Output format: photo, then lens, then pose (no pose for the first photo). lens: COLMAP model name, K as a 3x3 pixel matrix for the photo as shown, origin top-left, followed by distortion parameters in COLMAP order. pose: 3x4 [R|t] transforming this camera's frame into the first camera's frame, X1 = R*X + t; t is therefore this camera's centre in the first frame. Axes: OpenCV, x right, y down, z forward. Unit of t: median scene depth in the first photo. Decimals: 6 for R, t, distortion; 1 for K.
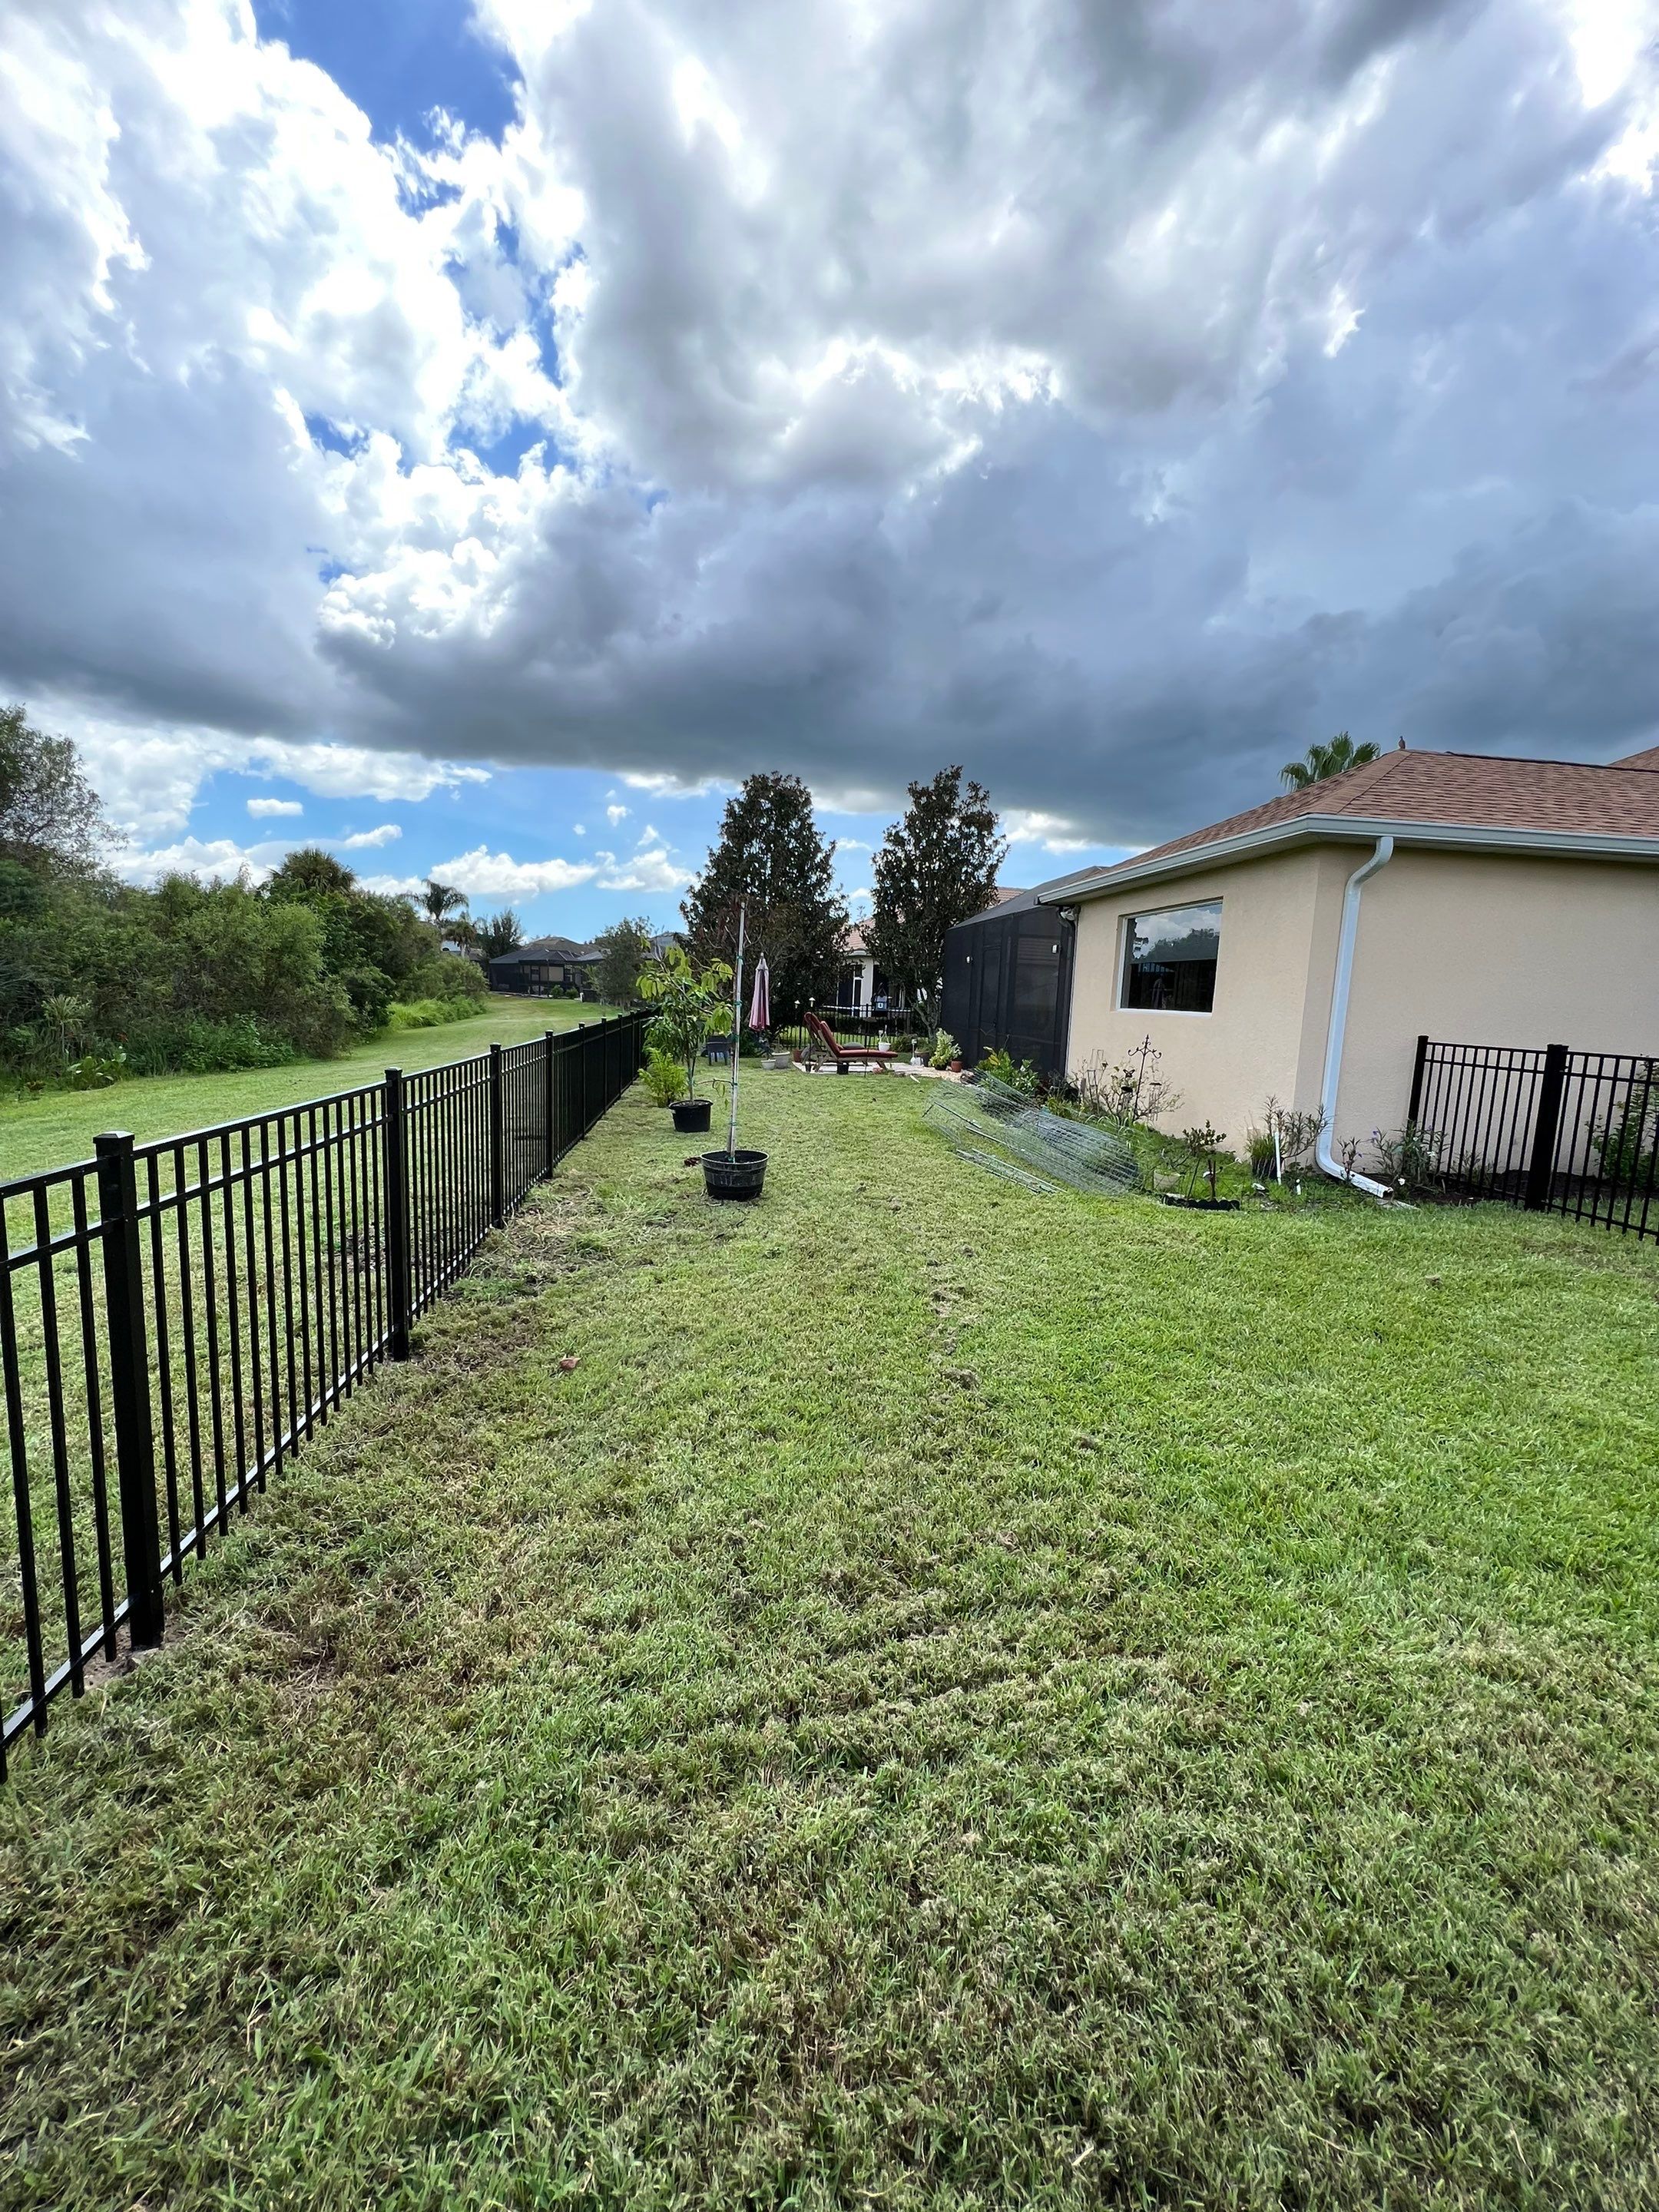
lens RADIAL K [[895.3, 0, 821.1], [0, 895.3, 1109.1], [0, 0, 1]] dist [0.002093, 0.000373]
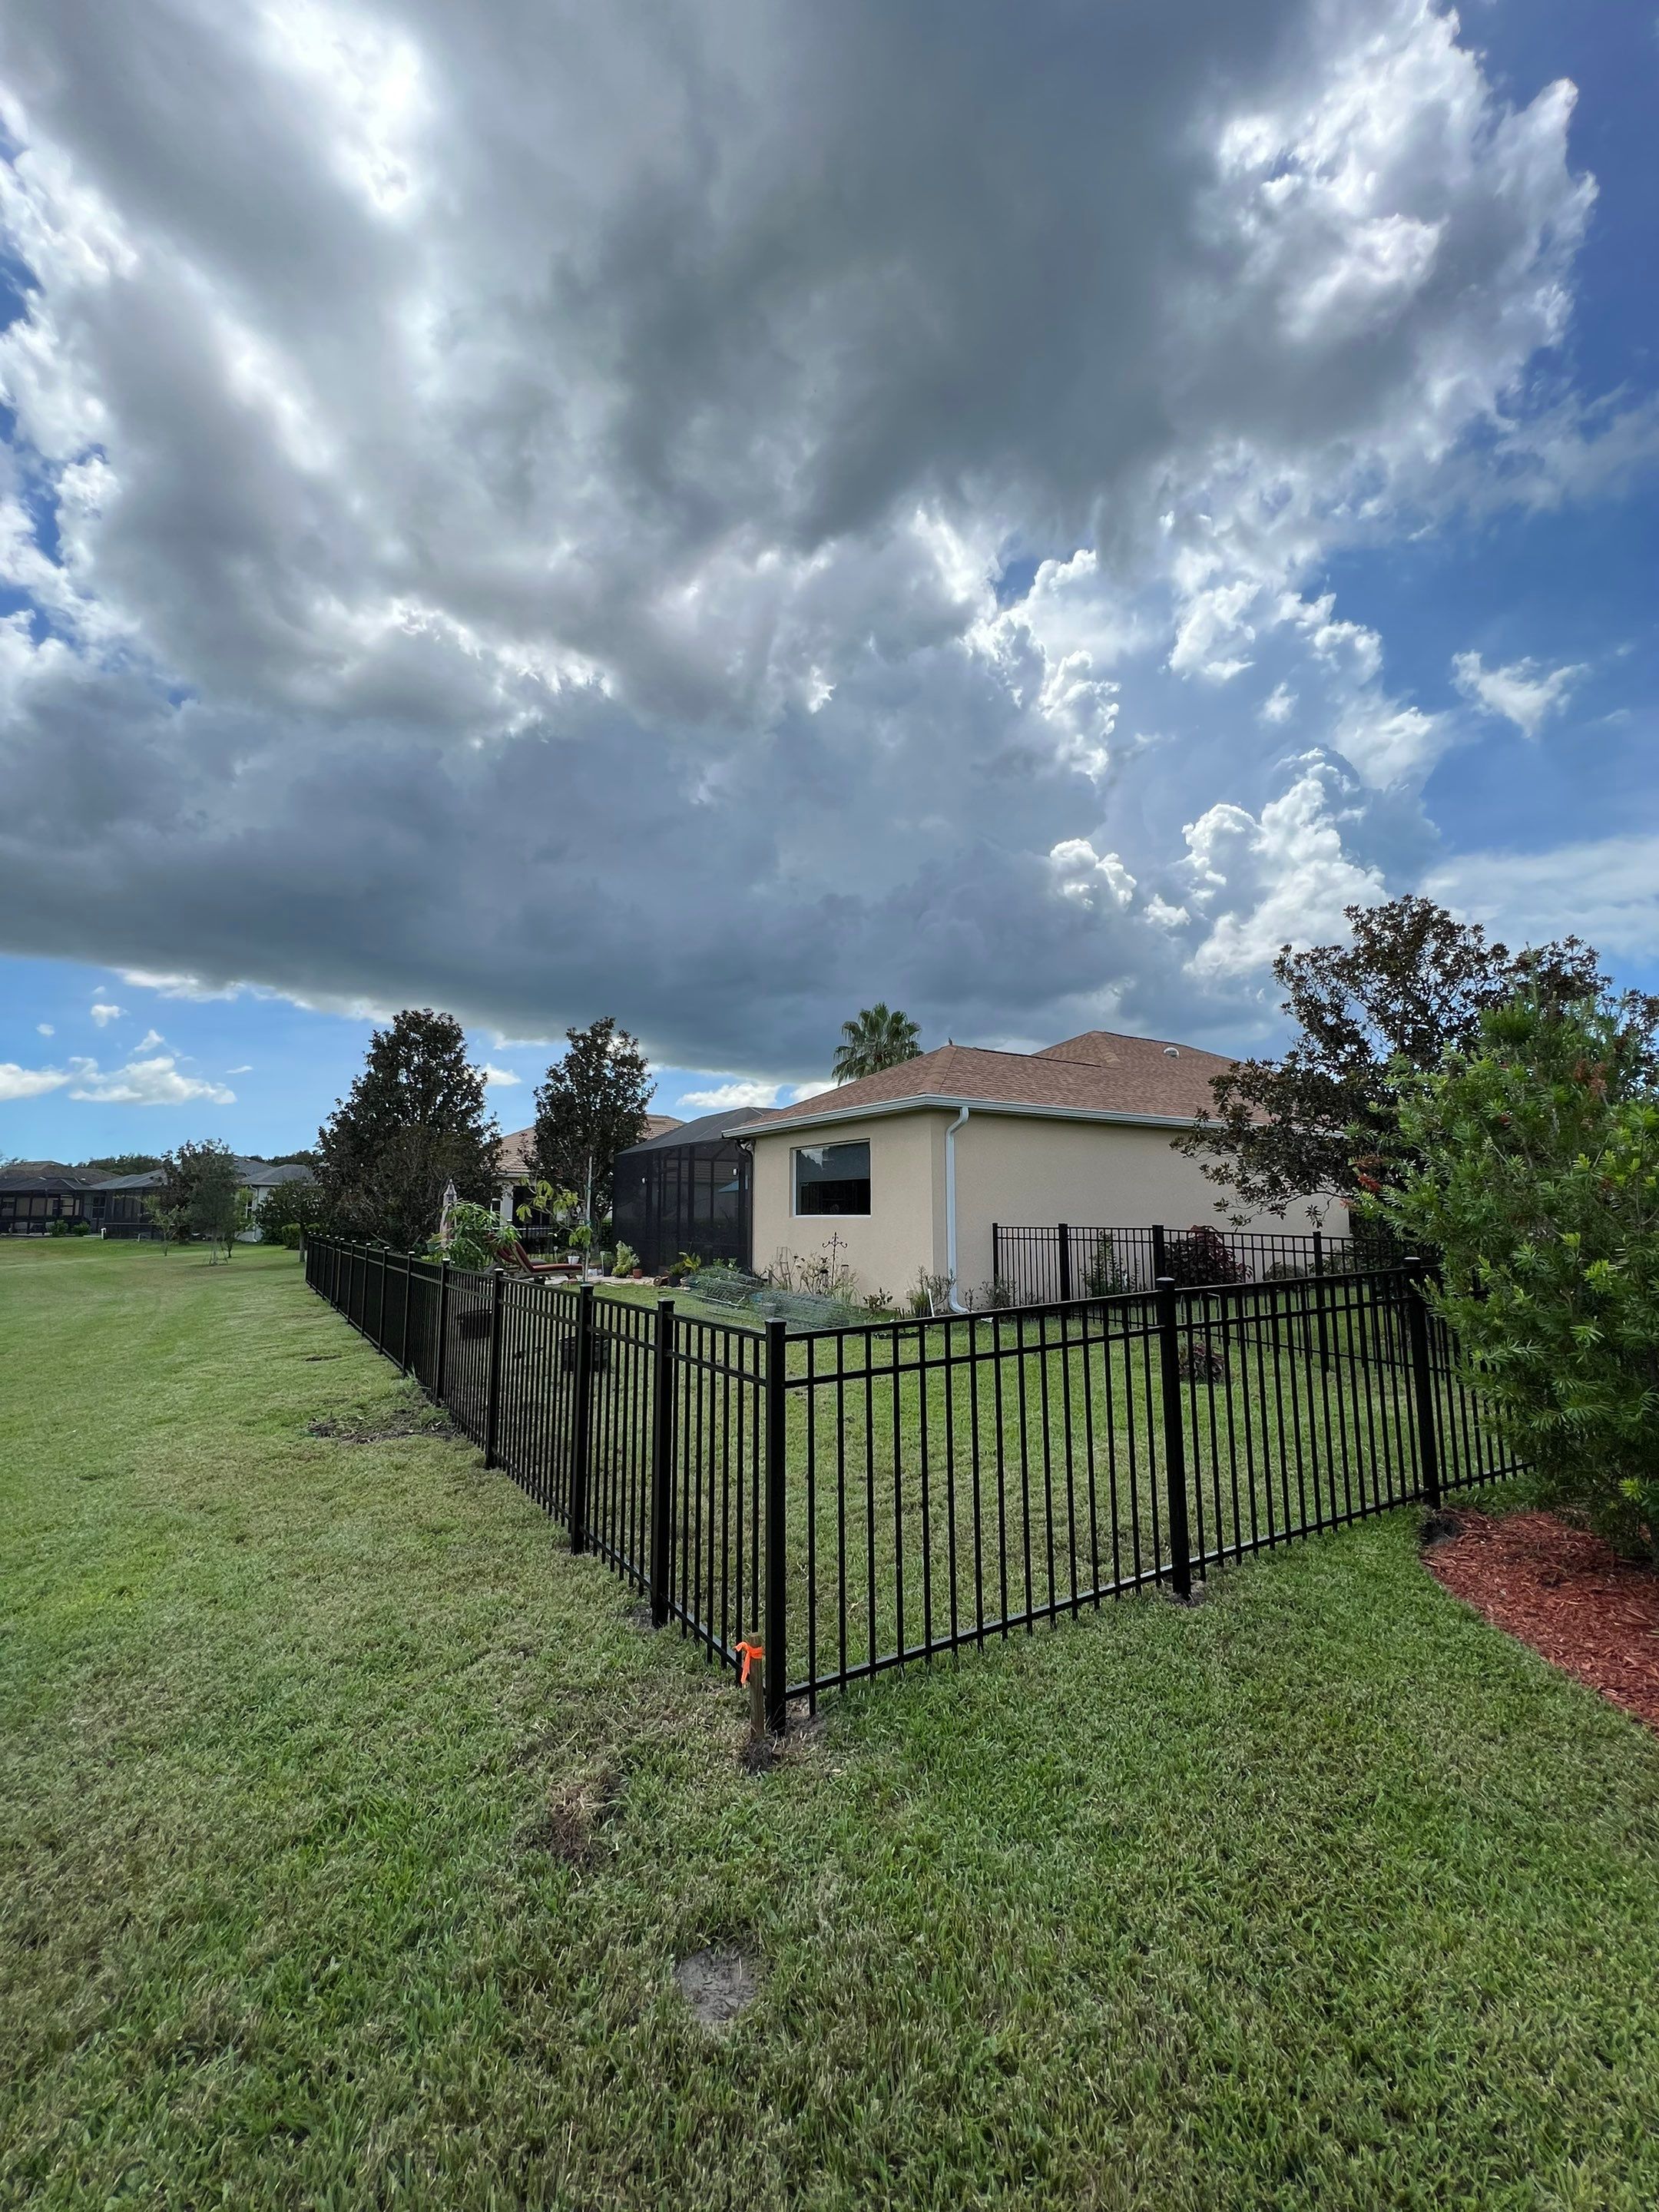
lens RADIAL K [[895.3, 0, 821.1], [0, 895.3, 1109.1], [0, 0, 1]] dist [0.002093, 0.000373]
pose [[0.895877, 0.008449, 0.444222, -0.119604], [0.096303, 0.972358, -0.212712, 0.011843], [-0.433740, 0.233344, 0.870299, -0.117169]]
